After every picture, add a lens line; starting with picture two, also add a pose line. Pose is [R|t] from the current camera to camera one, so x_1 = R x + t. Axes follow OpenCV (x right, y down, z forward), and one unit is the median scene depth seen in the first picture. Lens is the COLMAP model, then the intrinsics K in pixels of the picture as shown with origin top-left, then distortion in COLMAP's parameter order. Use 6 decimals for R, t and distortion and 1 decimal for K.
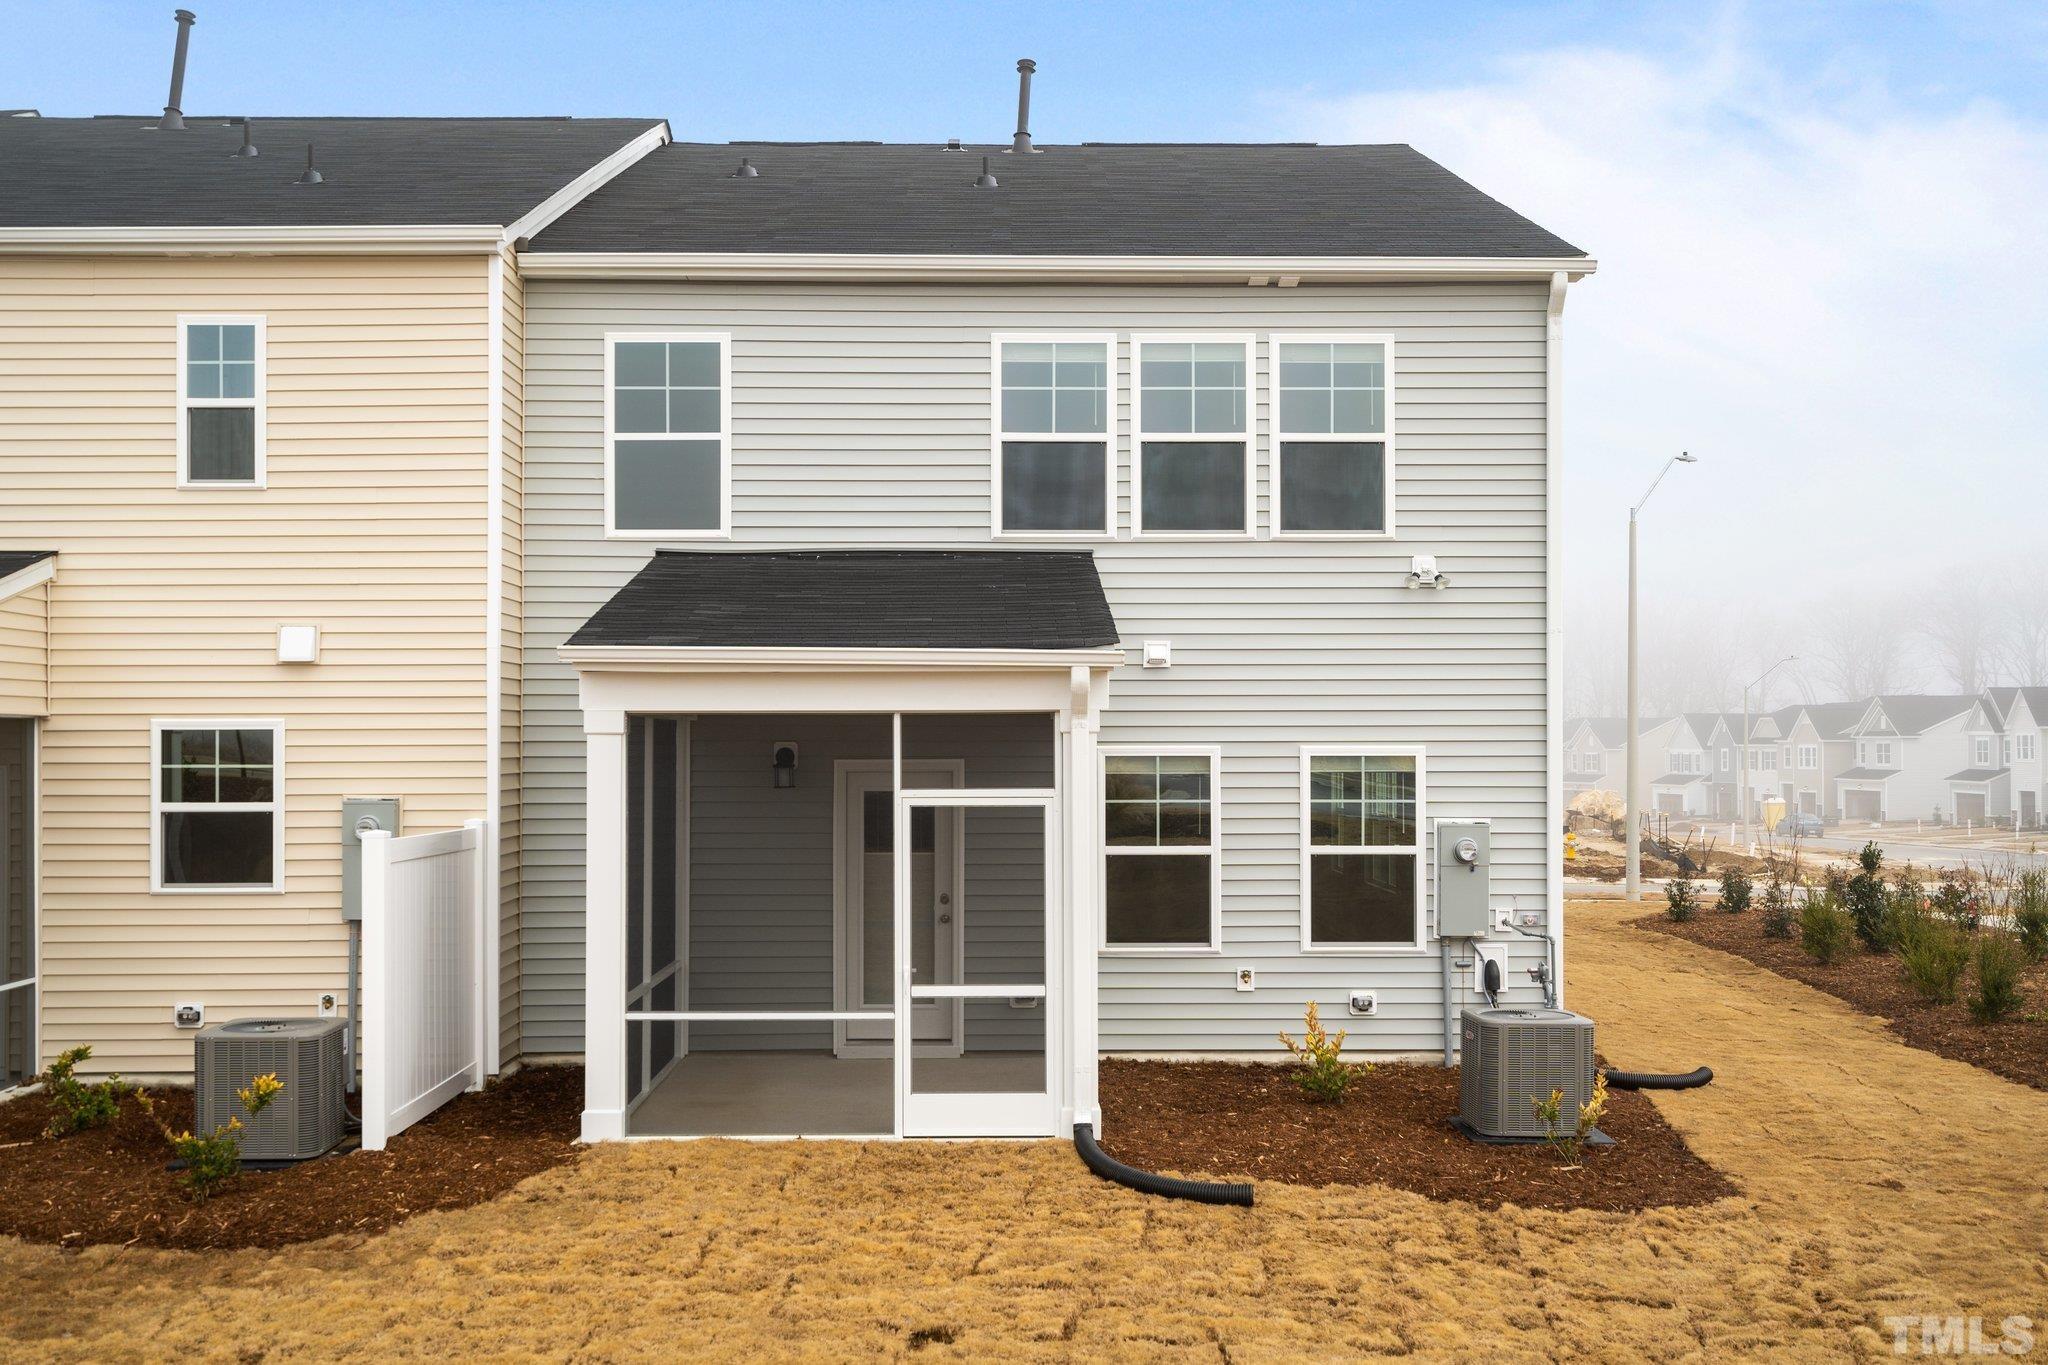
lens RADIAL K [[2029.5, 0, 1013.7], [0, 2029.5, 737.2], [0, 0, 1]] dist [0.010974, 0.000000]
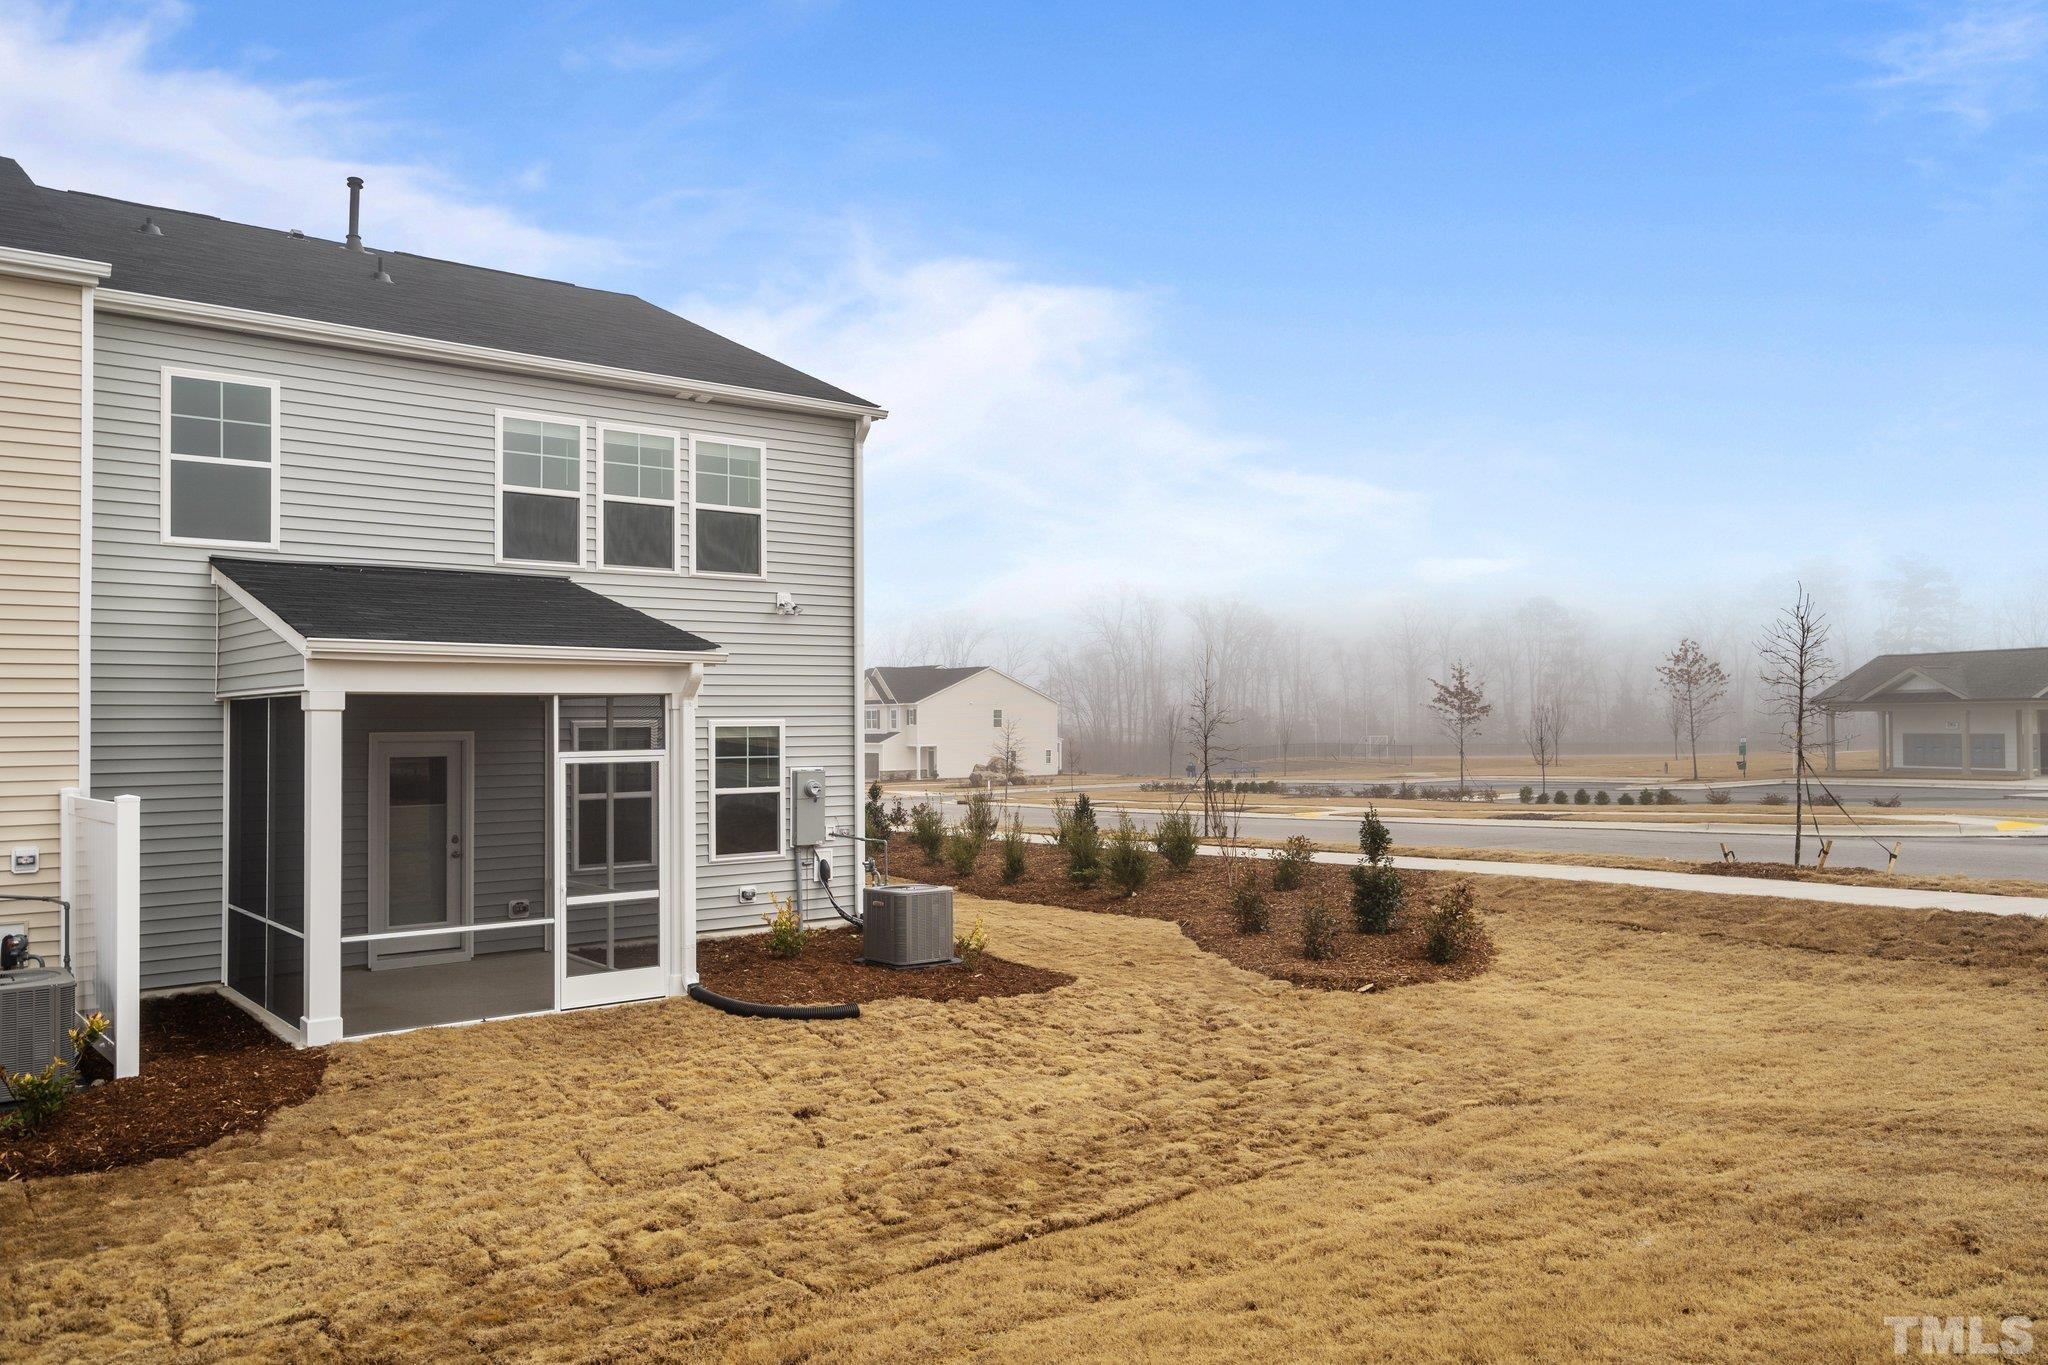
lens RADIAL K [[1502.9, 0, 1030.4], [0, 1502.9, 686.7], [0, 0, 1]] dist [0.012242, 0.003398]
pose [[0.781347, 0.009606, 0.624023, -0.349908], [0.003522, 0.999798, -0.019801, 0.002820], [-0.624087, 0.017670, 0.781155, 0.019074]]
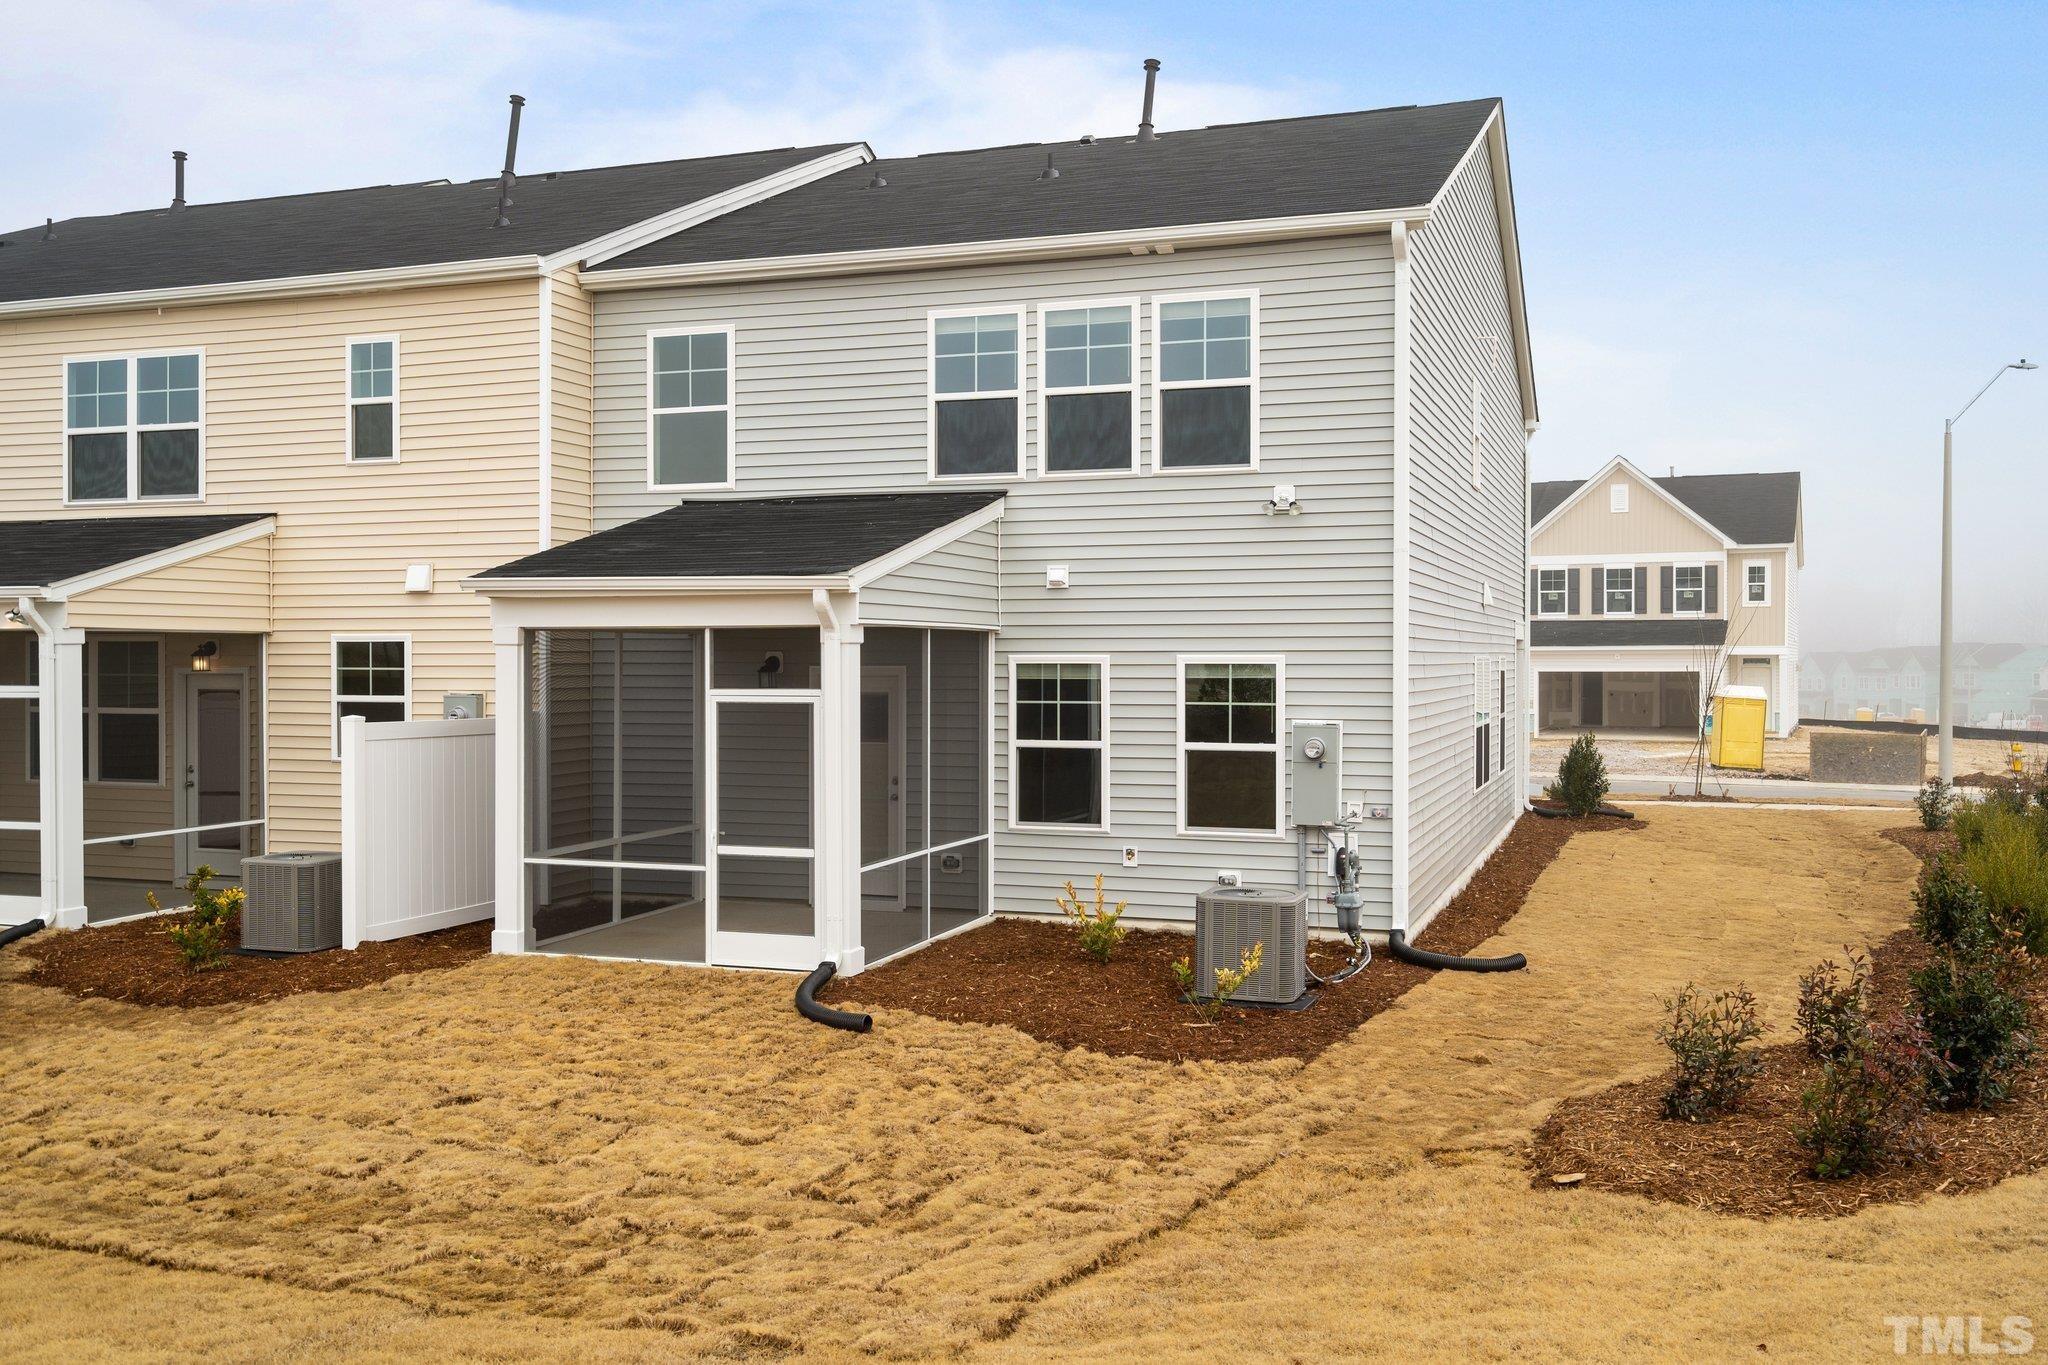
lens RADIAL K [[1795.6, 0, 1024.0], [0, 1795.6, 679.4], [0, 0, 1]] dist [0.015294, -0.008925]
pose [[0.939758, 0.005923, -0.341790, 0.407676], [-0.000197, 0.999859, 0.016786, 0.001023], [0.341841, -0.015707, 0.939626, 0.017734]]
